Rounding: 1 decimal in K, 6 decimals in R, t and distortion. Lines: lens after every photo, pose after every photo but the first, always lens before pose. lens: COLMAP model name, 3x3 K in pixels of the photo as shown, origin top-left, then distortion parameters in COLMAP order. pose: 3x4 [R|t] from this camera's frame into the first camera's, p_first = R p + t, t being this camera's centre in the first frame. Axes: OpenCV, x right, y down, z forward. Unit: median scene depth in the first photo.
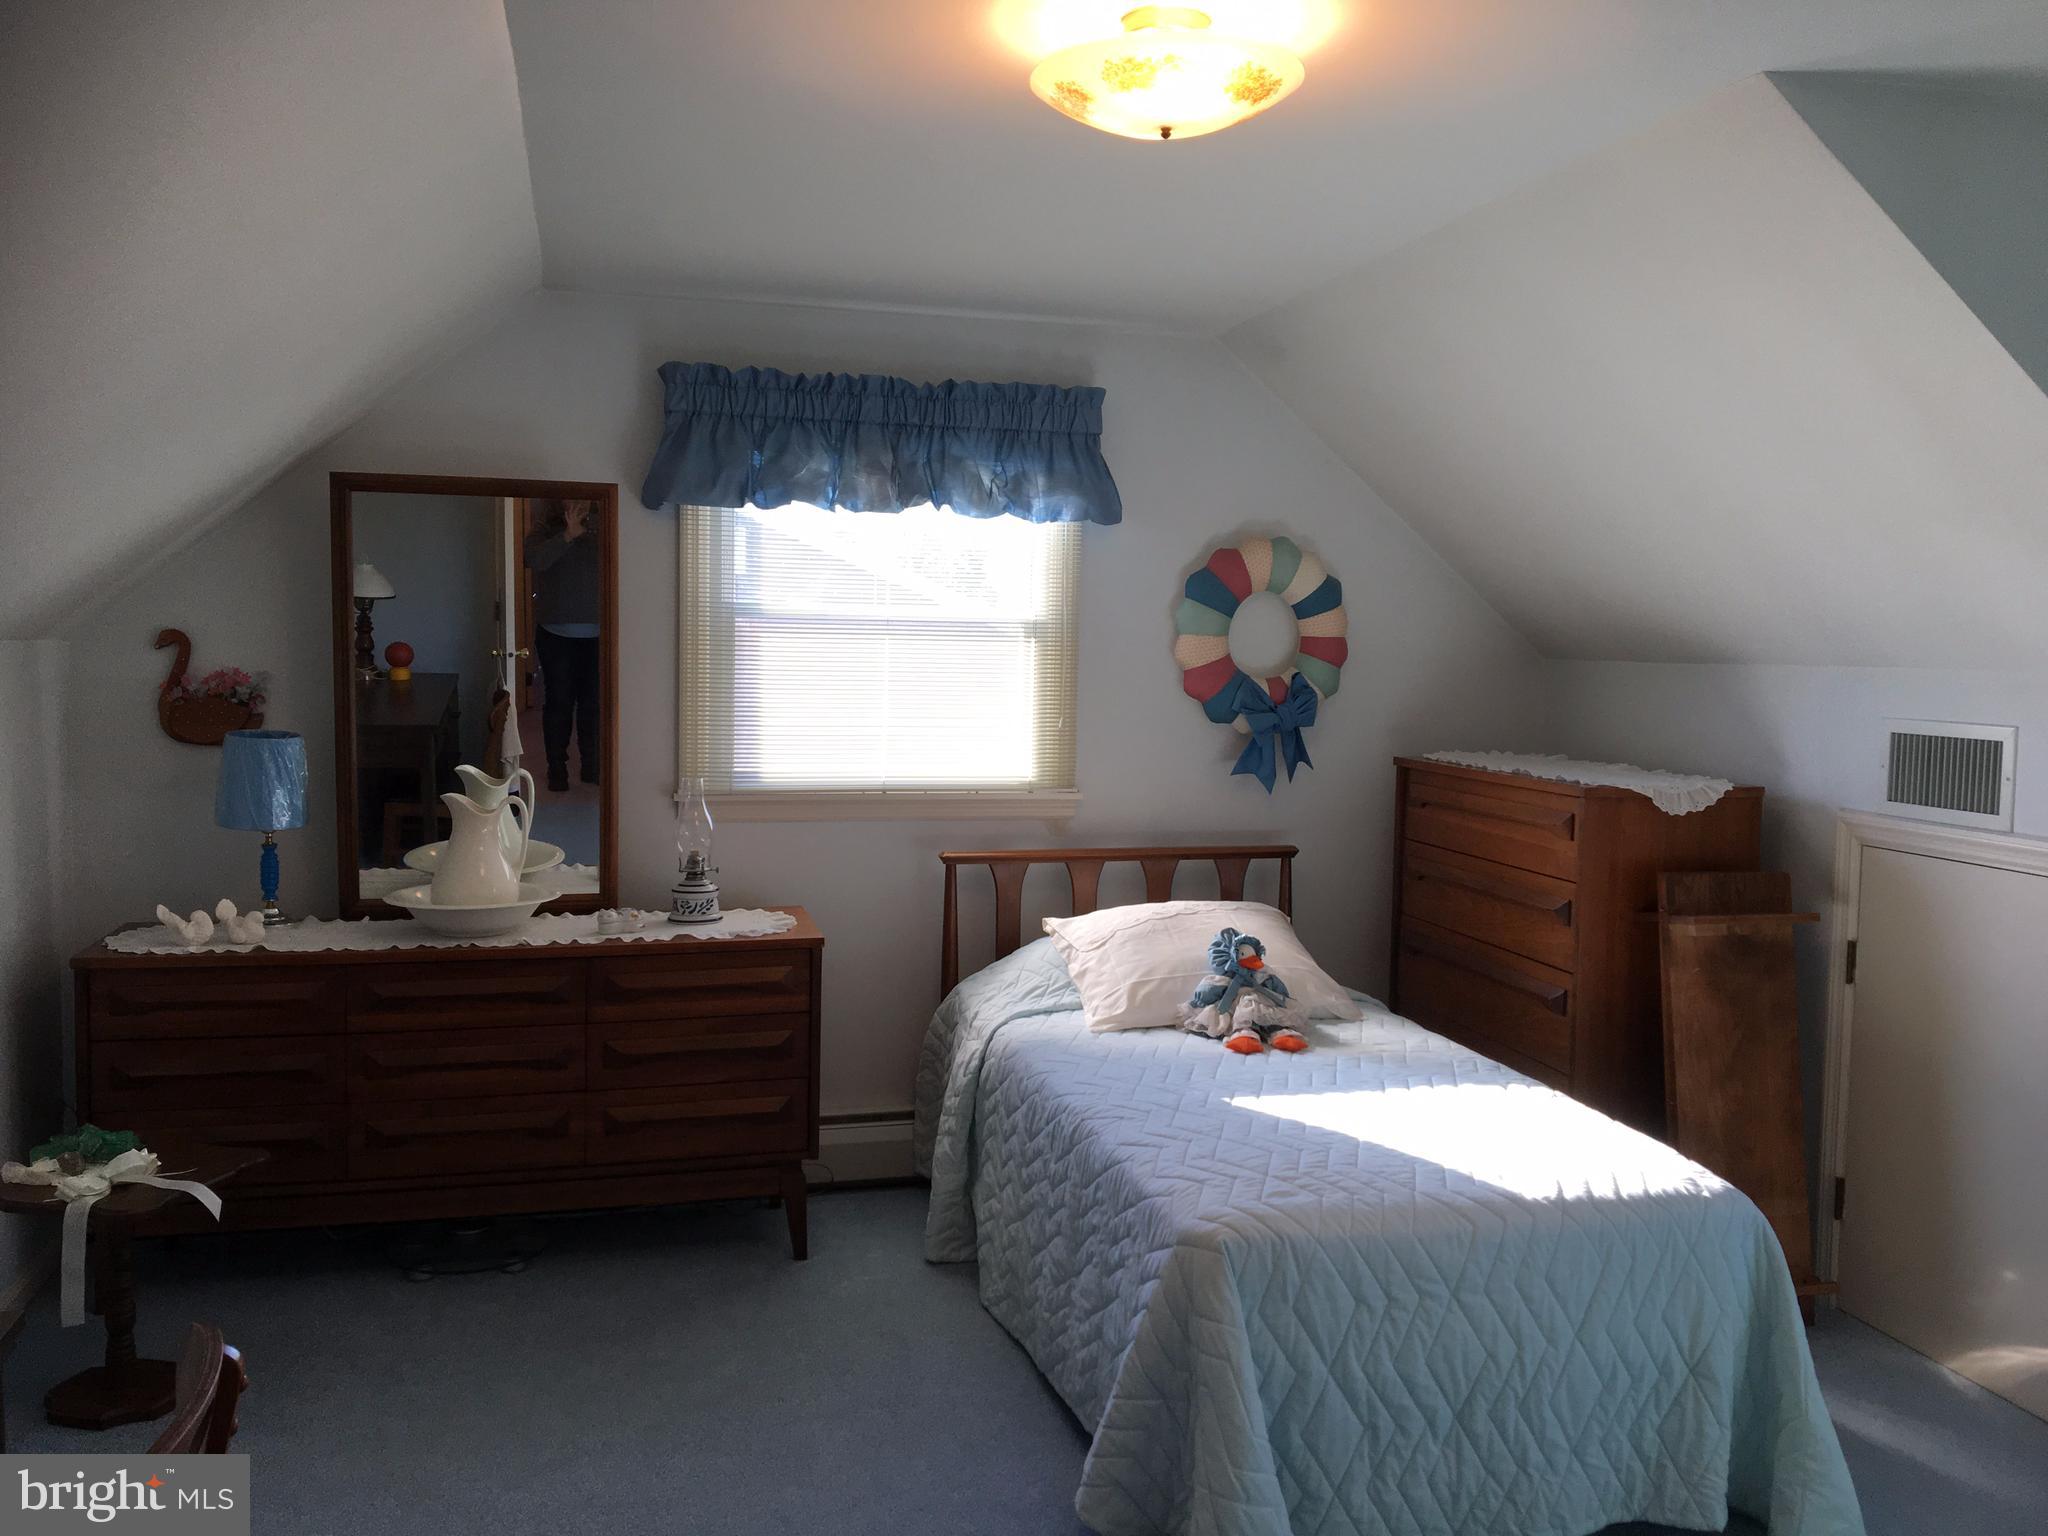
lens RADIAL K [[1726.9, 0, 1048.2], [0, 1726.9, 729.5], [0, 0, 1]] dist [0.060973, -0.065341]
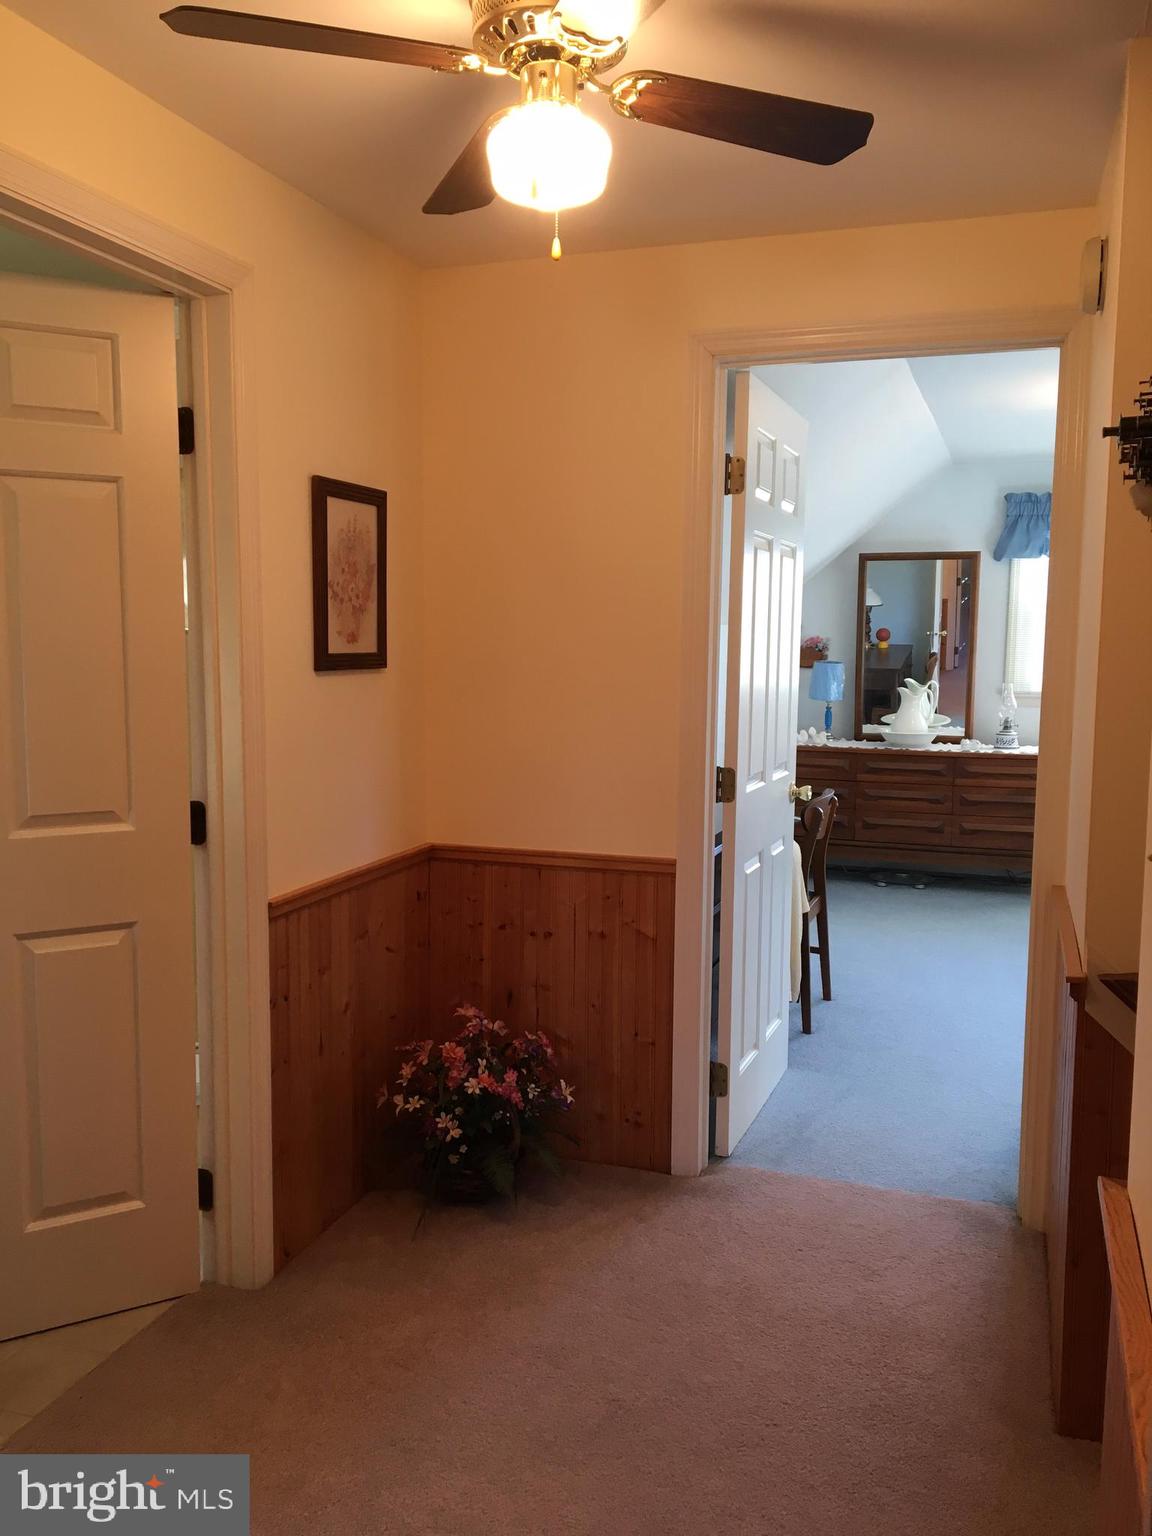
lens RADIAL K [[1295.1, 0, 578.2], [0, 1295.1, 767.8], [0, 0, 1]] dist [0.060973, -0.065341]
pose [[0.830666, 0.043223, -0.555090, 0.266150], [-0.028948, 0.998986, 0.034468, 0.093931], [0.556018, -0.012562, 0.831076, -0.684206]]
